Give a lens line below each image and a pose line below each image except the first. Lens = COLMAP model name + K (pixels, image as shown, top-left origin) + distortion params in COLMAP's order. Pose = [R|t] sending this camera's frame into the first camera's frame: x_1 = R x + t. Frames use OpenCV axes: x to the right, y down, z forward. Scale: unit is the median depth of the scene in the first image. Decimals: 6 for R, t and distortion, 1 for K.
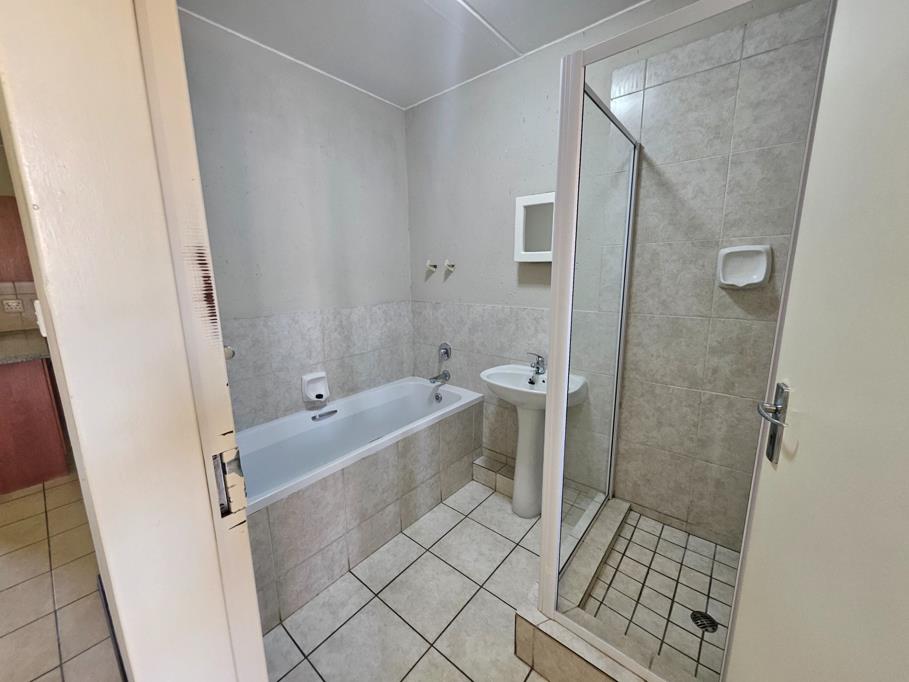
lens RADIAL K [[357.2, 0, 445.2], [0, 357.2, 333.9], [0, 0, 1]] dist [-0.000346, -0.000089]
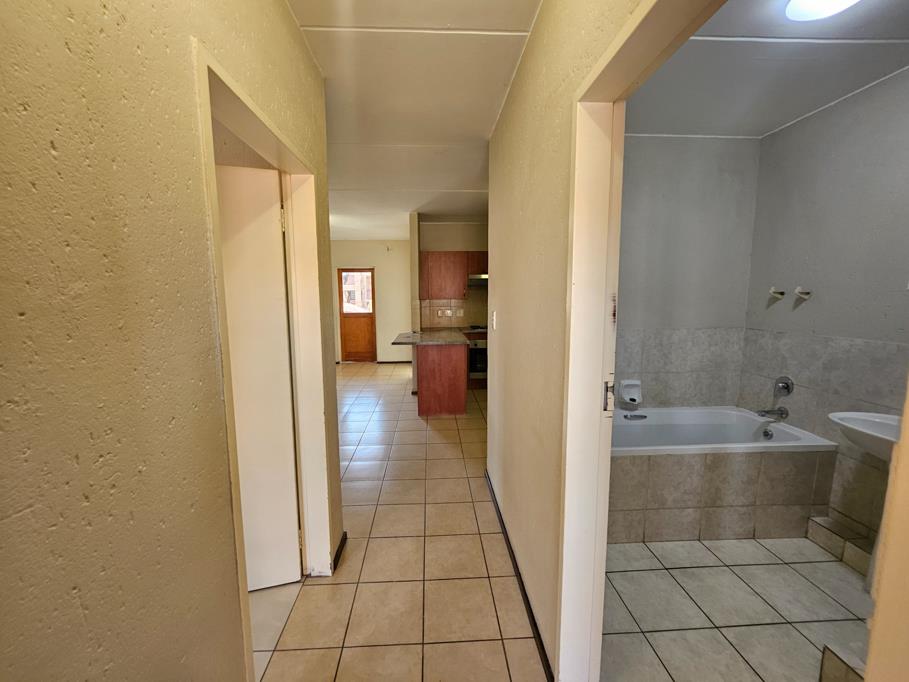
lens RADIAL K [[357.2, 0, 445.3], [0, 357.2, 335.9], [0, 0, 1]] dist [-0.000346, -0.000089]
pose [[0.682840, 0.095716, -0.724271, 0.073117], [-0.131851, 0.991247, 0.006690, 0.039828], [0.718572, 0.090928, 0.689483, -0.334487]]
